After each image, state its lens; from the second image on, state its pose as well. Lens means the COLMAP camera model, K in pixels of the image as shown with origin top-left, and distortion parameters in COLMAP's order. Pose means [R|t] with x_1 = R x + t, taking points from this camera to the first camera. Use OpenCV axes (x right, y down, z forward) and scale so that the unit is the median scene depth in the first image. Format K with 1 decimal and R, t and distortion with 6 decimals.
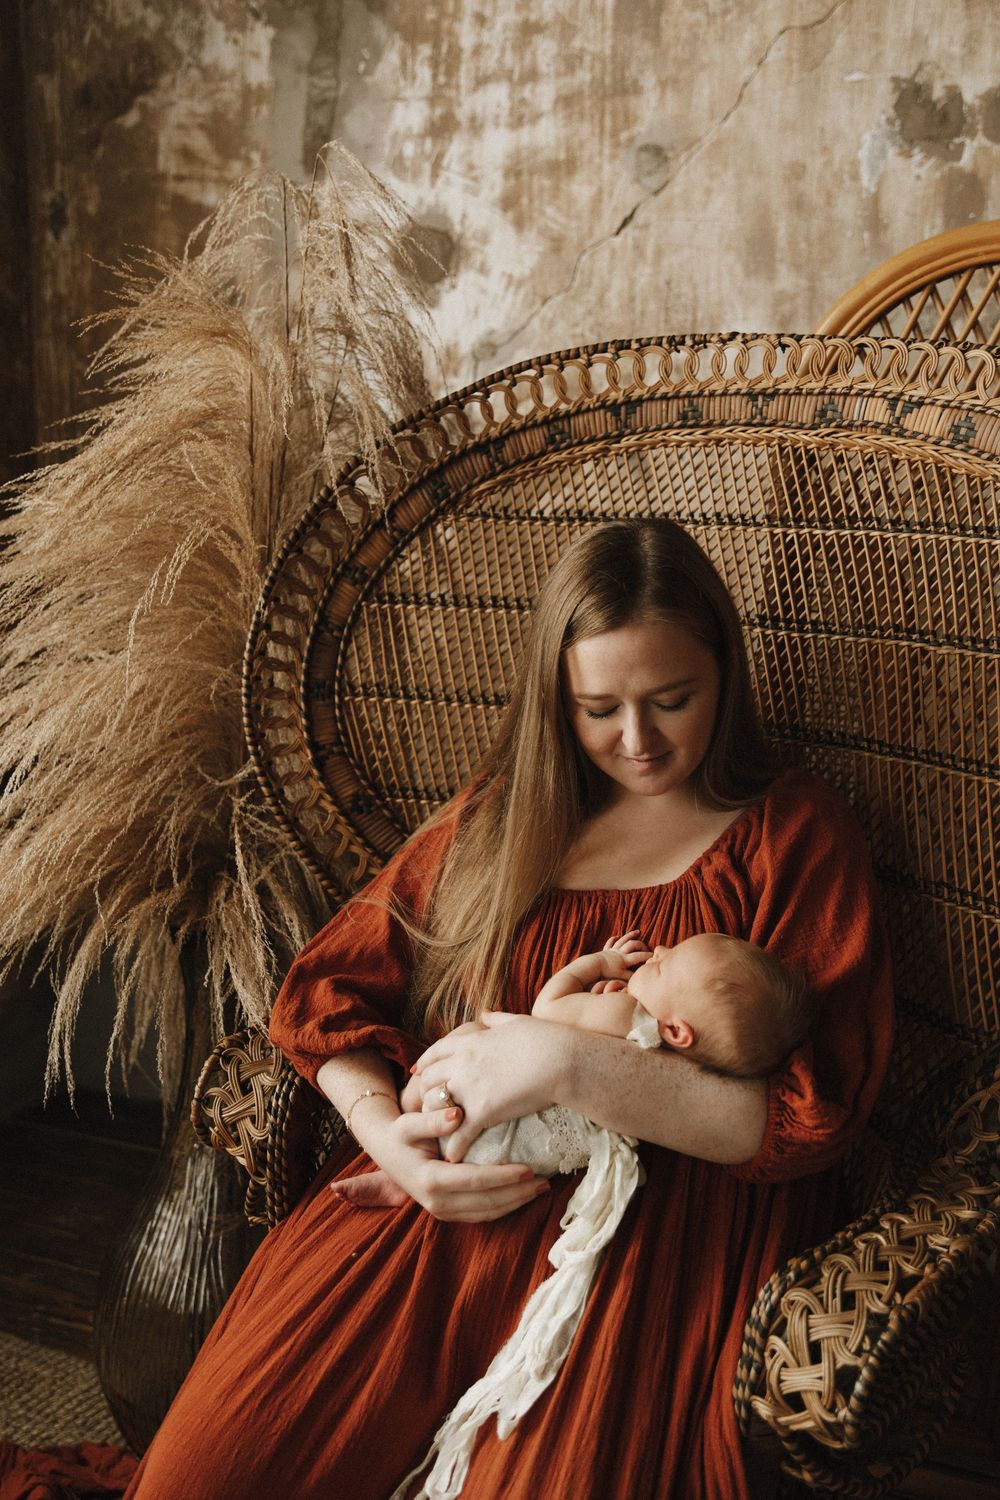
lens RADIAL K [[1356.7, 0, 500.0], [0, 1356.7, 750.0], [0, 0, 1]] dist [-0.004644, 0.005887]
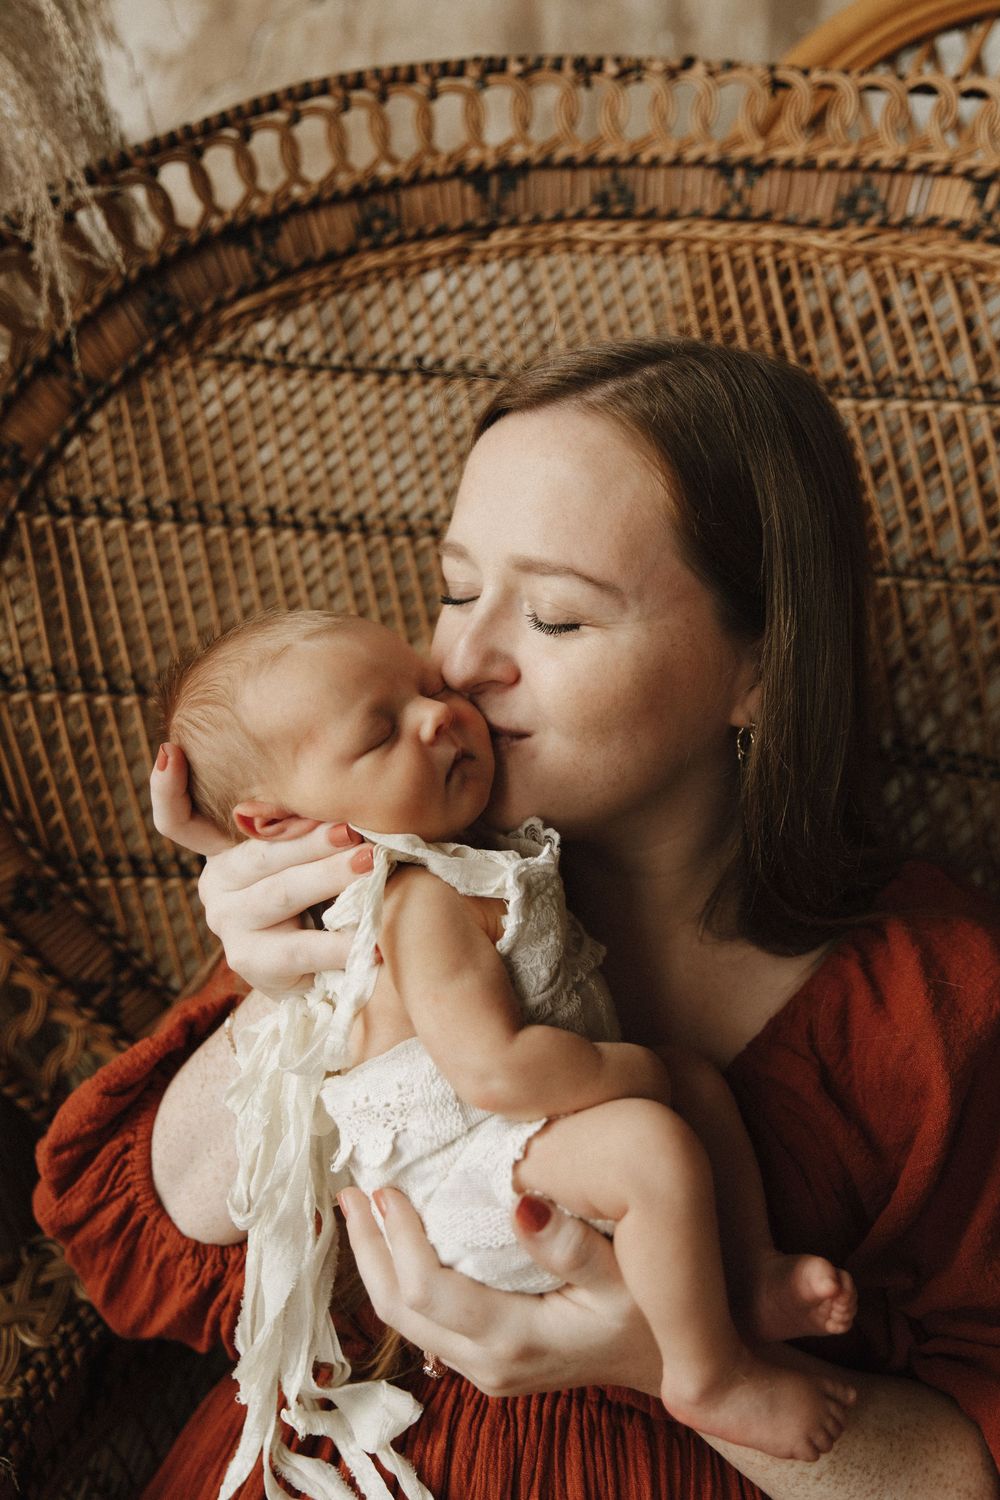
lens RADIAL K [[1394.5, 0, 500.0], [0, 1394.5, 750.0], [0, 0, 1]] dist [-0.004134, -0.008111]
pose [[0.944253, -0.037679, 0.327057, -0.106558], [0.025558, 0.998821, 0.041283, -0.035021], [-0.328227, -0.030622, 0.944102, 0.429819]]
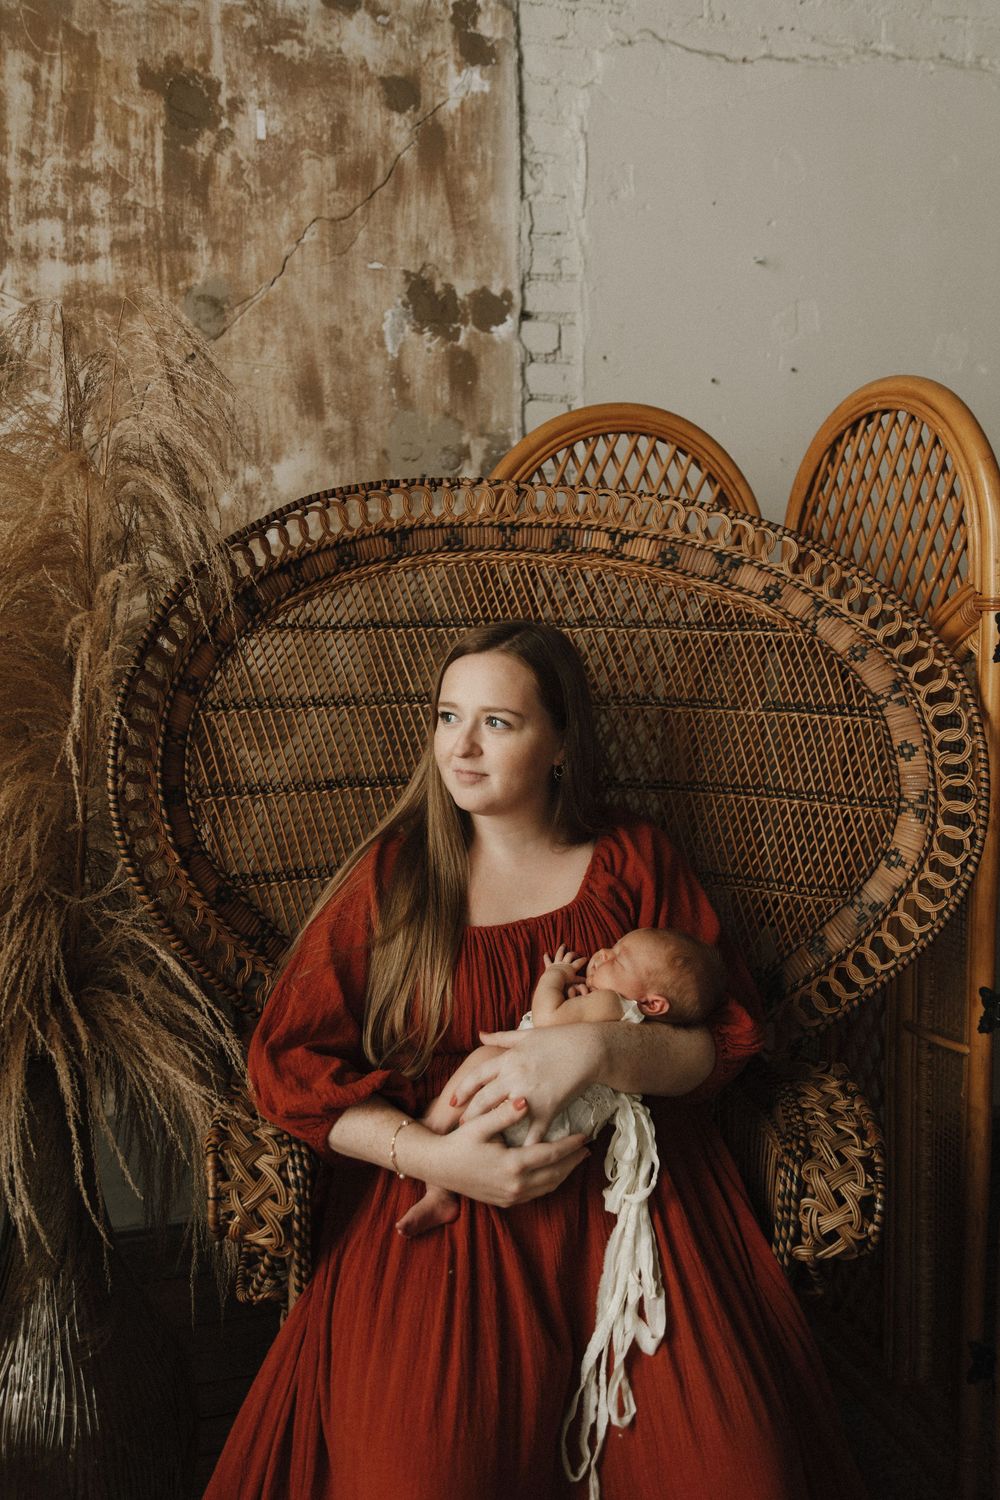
lens RADIAL K [[1185.9, 0, 500.0], [0, 1185.9, 750.0], [0, 0, 1]] dist [0.007930, -0.007115]
pose [[0.798014, -0.104068, 0.593585, -0.482268], [0.126390, 0.991973, 0.003996, -0.051837], [-0.589236, 0.071834, 0.804761, 0.098300]]
